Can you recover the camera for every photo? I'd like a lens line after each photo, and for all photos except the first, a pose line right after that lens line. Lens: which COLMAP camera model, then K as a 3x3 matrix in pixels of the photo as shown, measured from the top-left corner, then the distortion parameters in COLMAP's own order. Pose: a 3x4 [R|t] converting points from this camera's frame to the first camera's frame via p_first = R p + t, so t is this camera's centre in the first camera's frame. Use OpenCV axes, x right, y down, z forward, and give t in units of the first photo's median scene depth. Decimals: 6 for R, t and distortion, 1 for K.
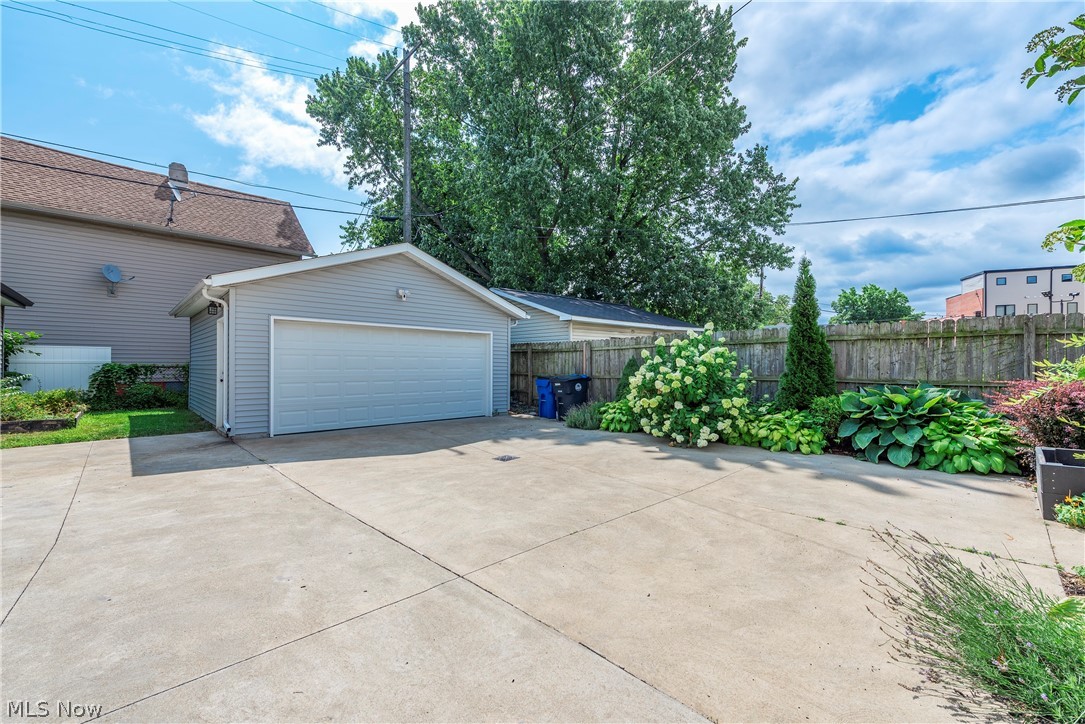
lens RADIAL K [[440.3, 0, 542.5], [0, 440.3, 362.0], [0, 0, 1]] dist [0.000626, 0.000030]
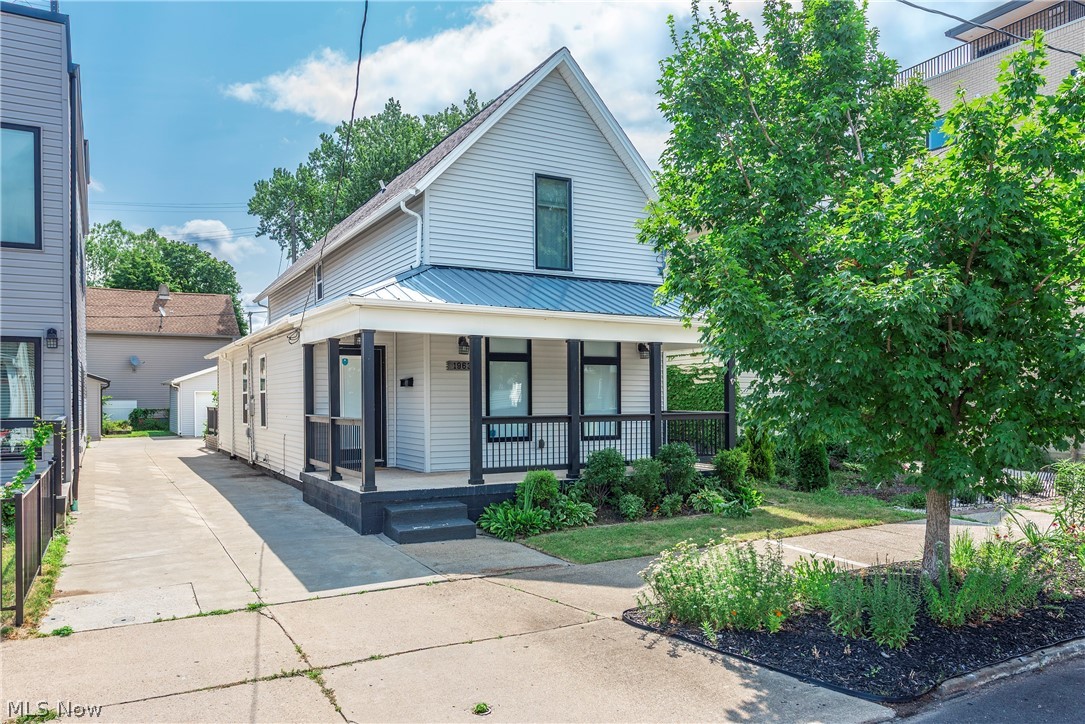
lens RADIAL K [[780.7, 0, 542.0], [0, 780.7, 391.0], [0, 0, 1]] dist [0.004009, 0.000354]
pose [[0.969782, -0.013401, -0.243606, 1.758657], [0.012870, 0.999910, -0.003770, -0.040627], [0.243635, 0.000521, 0.969867, -2.096386]]
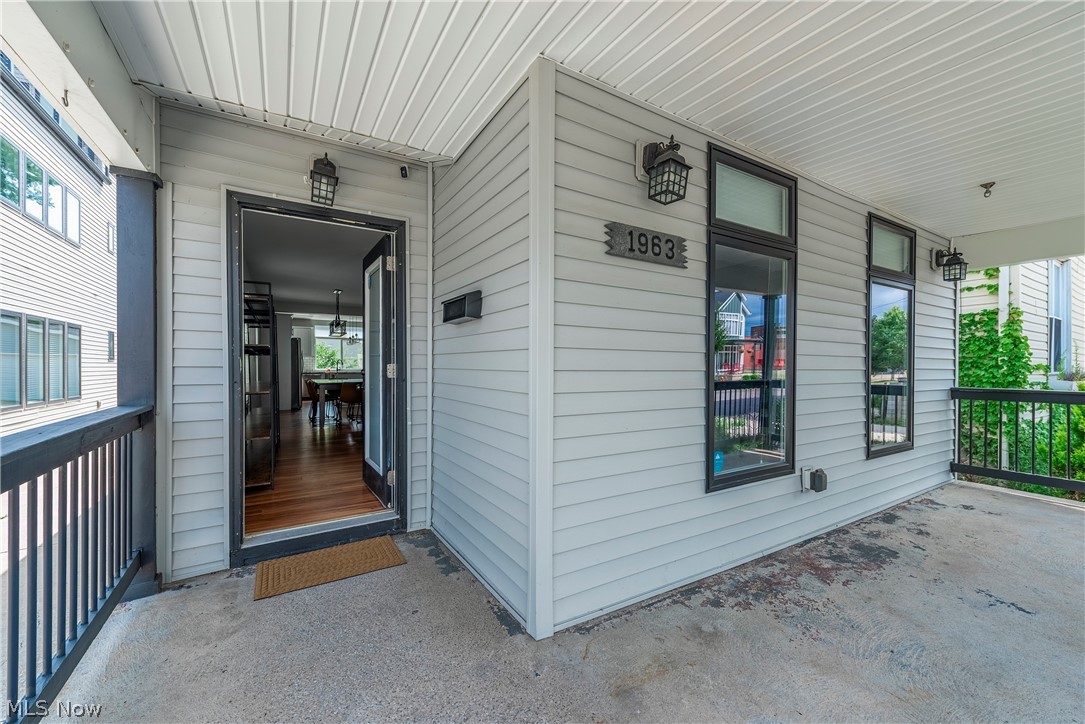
lens RADIAL K [[430.1, 0, 543.9], [0, 430.1, 366.6], [0, 0, 1]] dist [0.001951, 0.000066]
pose [[0.979218, 0.000465, -0.202811, 1.375297], [0.000916, 0.999977, 0.006713, -0.032558], [0.202809, -0.006759, 0.979195, -1.244341]]
